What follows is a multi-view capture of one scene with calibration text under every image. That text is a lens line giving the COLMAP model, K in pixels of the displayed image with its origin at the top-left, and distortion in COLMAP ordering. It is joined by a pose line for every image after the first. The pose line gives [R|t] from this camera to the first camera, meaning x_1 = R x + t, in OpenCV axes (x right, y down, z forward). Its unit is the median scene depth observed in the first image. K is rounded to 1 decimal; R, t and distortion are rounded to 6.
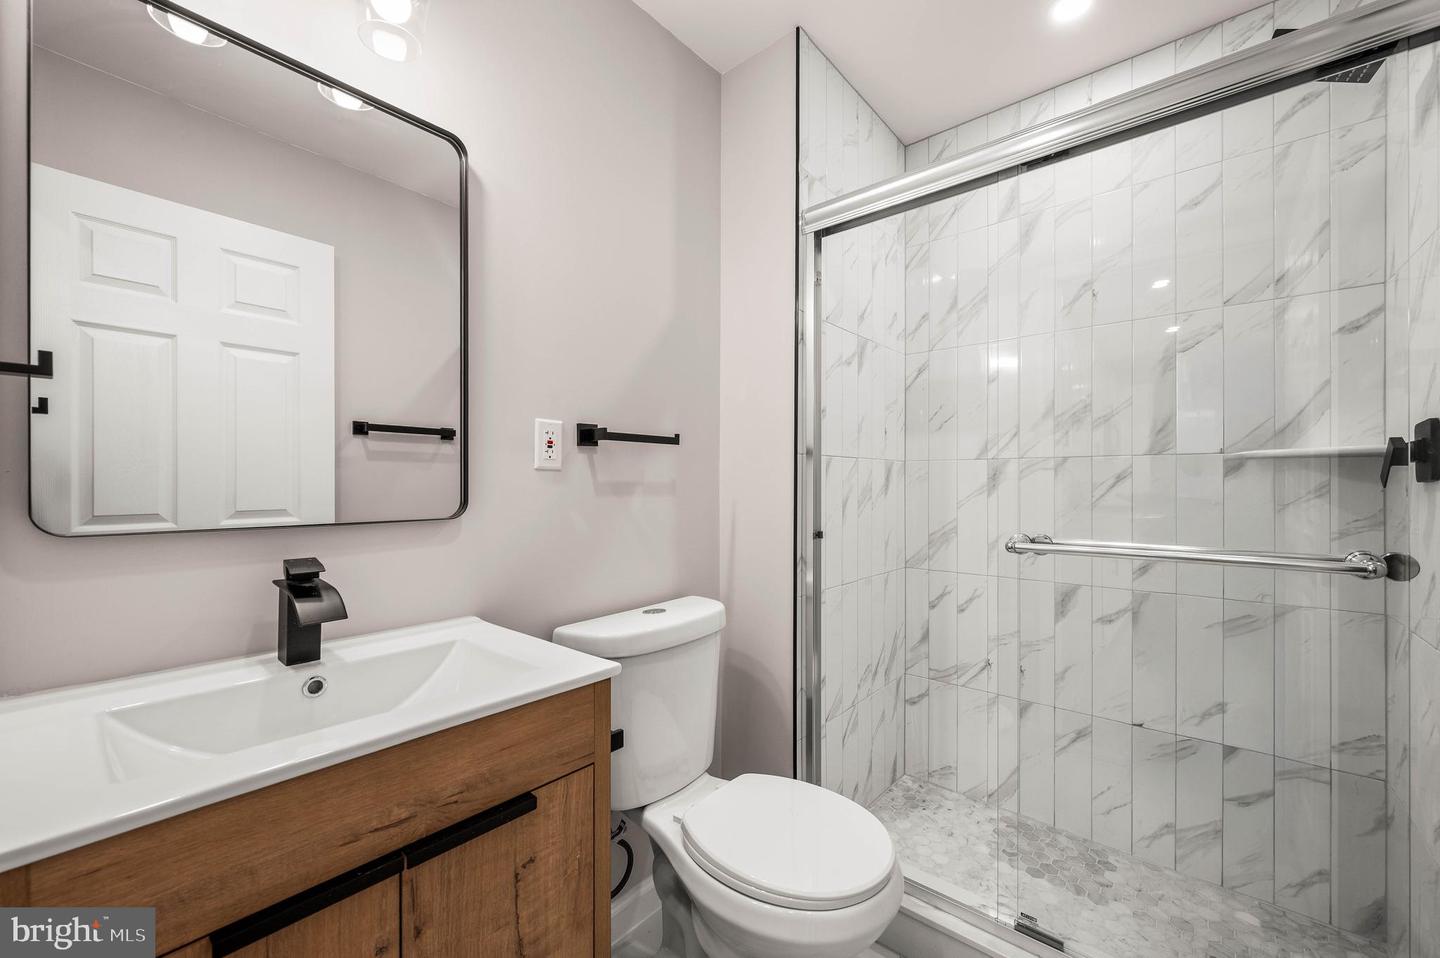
lens RADIAL K [[574.5, 0, 720.0], [0, 574.5, 479.0], [0, 0, 1]] dist [-0.000613, -0.000044]
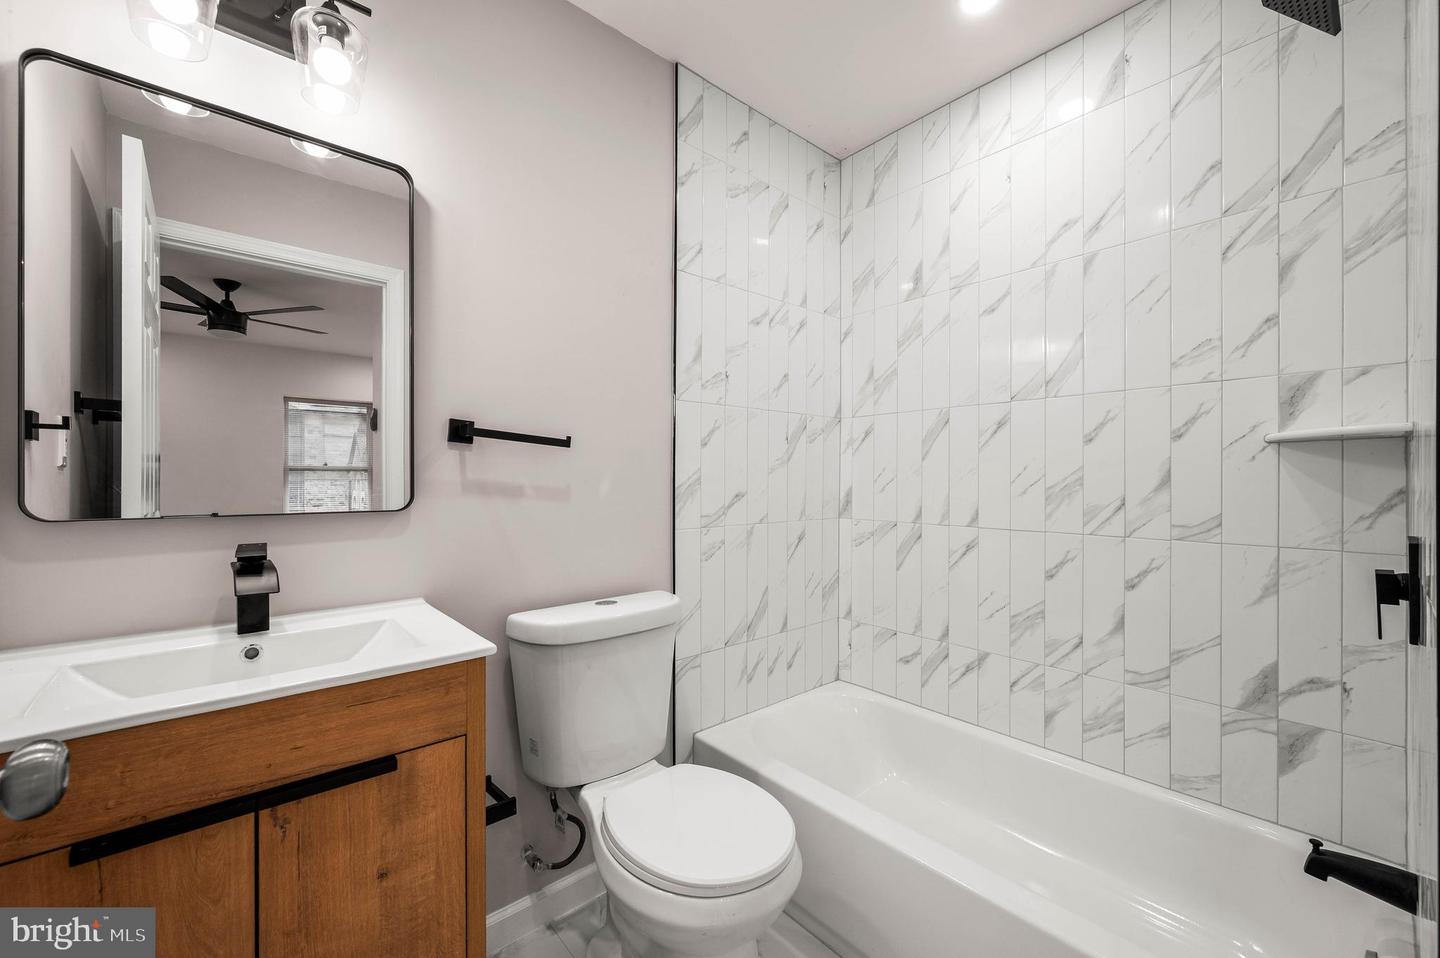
lens RADIAL K [[561.1, 0, 720.0], [0, 561.1, 479.0], [0, 0, 1]] dist [0.001710, 0.000227]
pose [[0.988529, 0.003604, -0.150990, 0.380931], [-0.004004, 0.999989, -0.002342, 0.002884], [0.150980, 0.002920, 0.988533, 0.004489]]
